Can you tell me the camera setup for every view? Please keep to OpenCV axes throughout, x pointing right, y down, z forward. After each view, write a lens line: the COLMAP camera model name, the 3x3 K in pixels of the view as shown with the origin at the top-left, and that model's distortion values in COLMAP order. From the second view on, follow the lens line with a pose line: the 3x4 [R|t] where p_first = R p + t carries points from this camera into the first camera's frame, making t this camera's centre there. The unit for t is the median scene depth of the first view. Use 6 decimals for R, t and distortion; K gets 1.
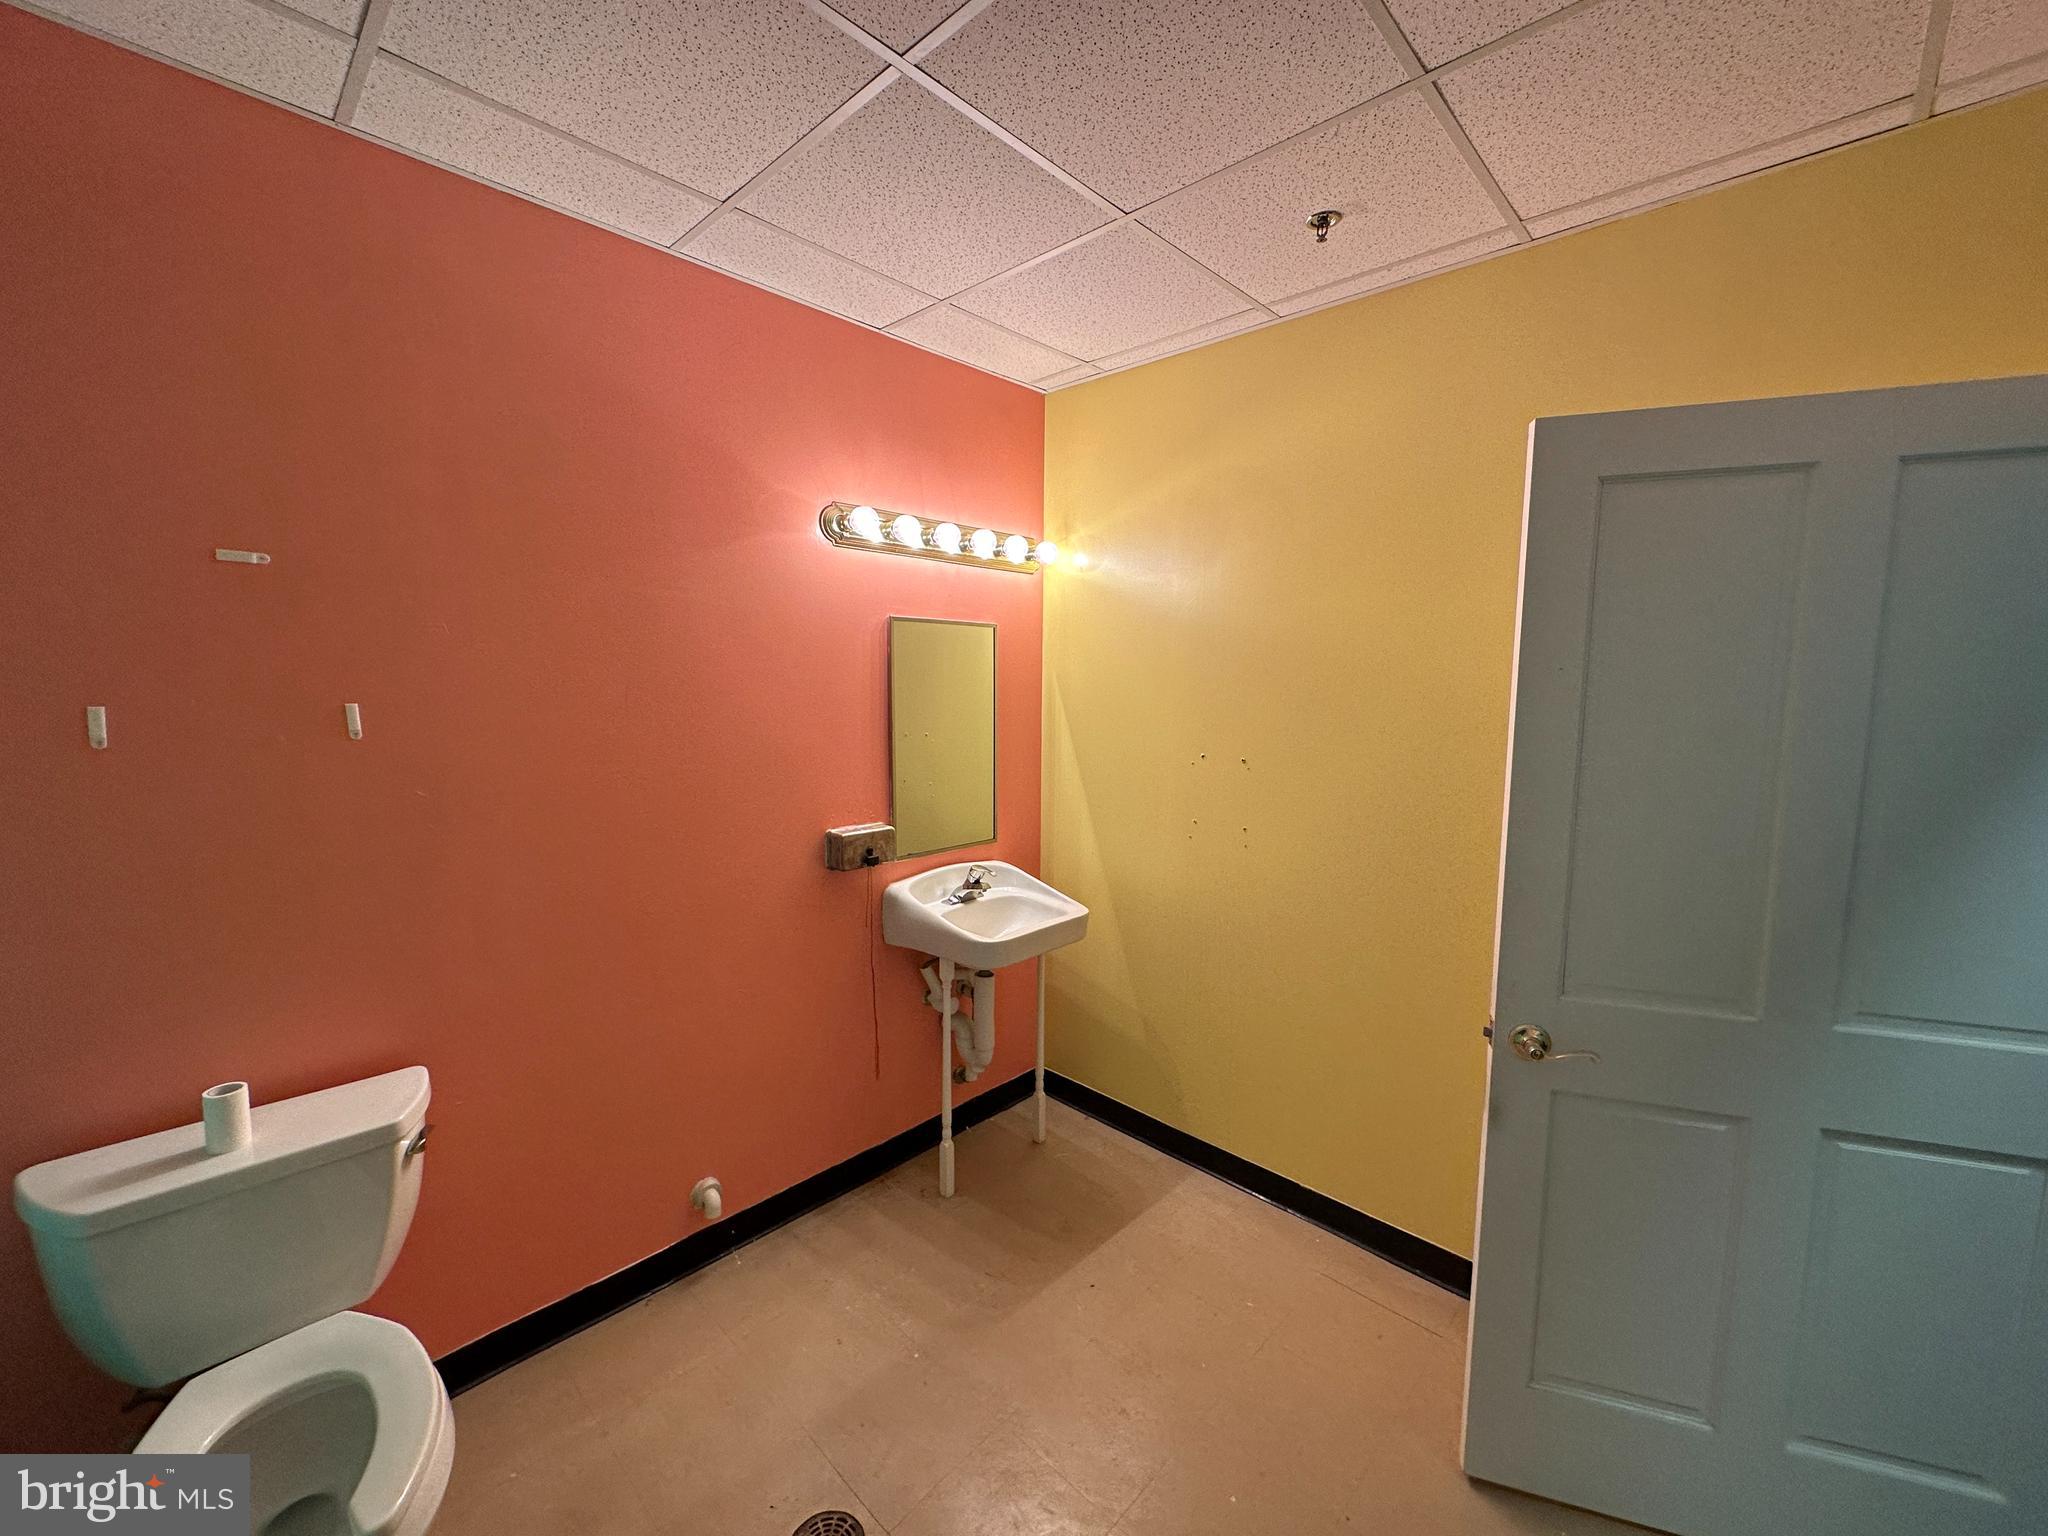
lens RADIAL K [[814.0, 0, 1024.0], [0, 814.0, 768.0], [0, 0, 1]] dist [-0.002042, 0.000008]
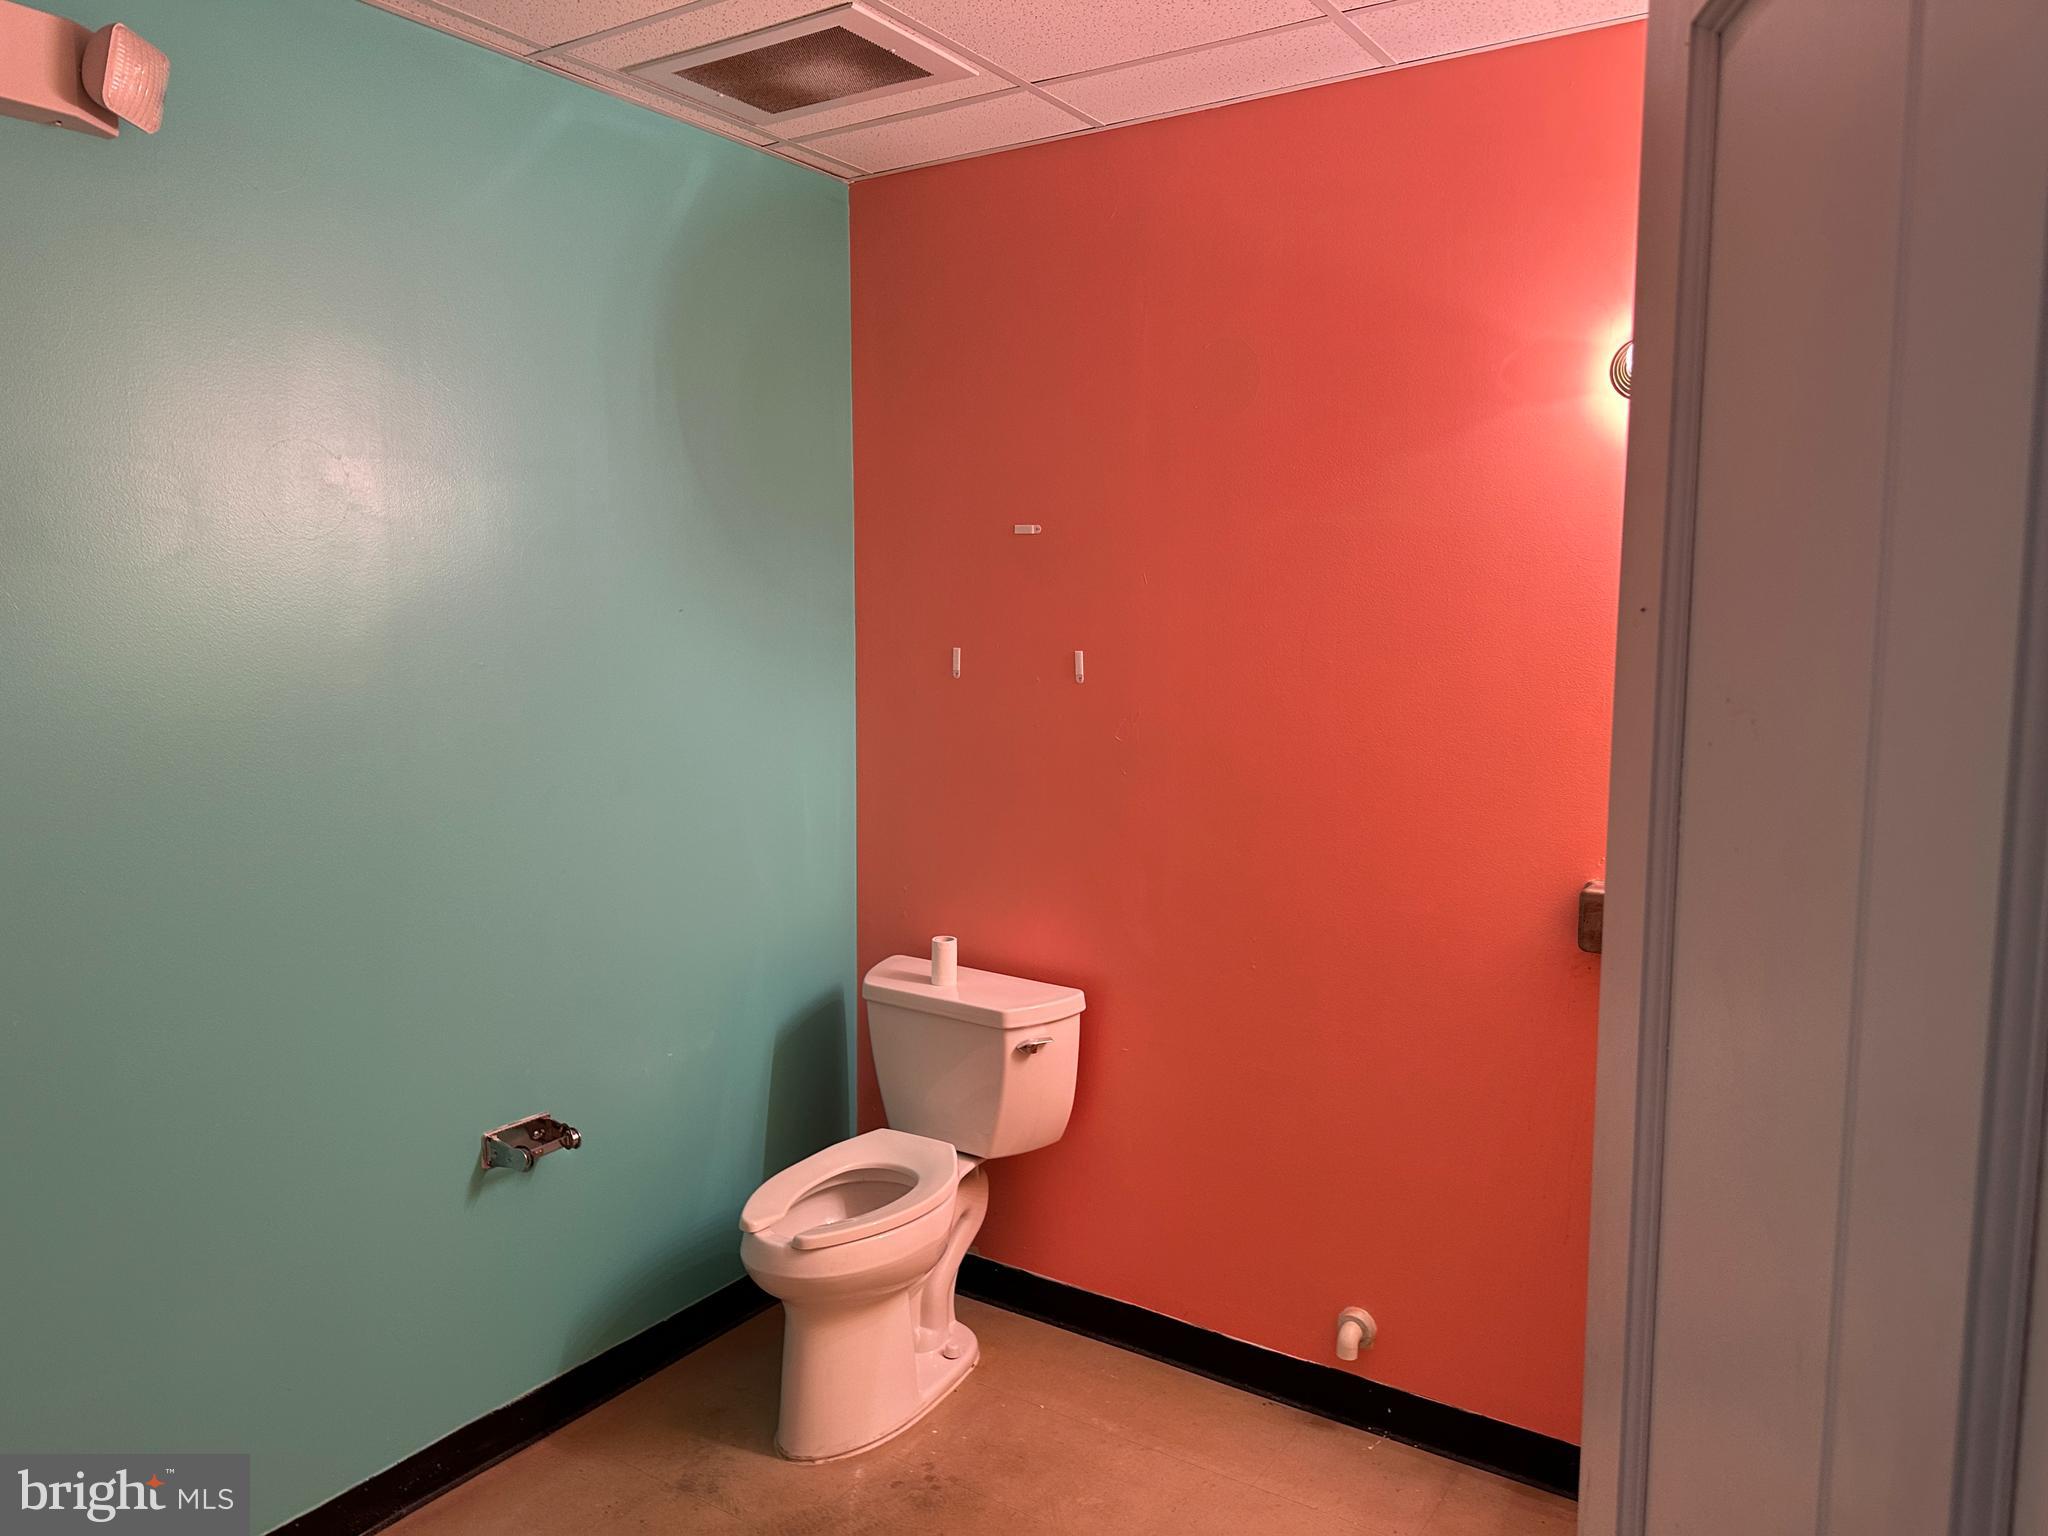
lens RADIAL K [[1433.4, 0, 1024.3], [0, 1433.4, 751.9], [0, 0, 1]] dist [-0.001248, -0.001004]
pose [[0.169104, 0.089042, -0.981568, 1.100229], [-0.113458, 0.991049, 0.070355, -0.071607], [0.979046, 0.099469, 0.177692, 0.591983]]
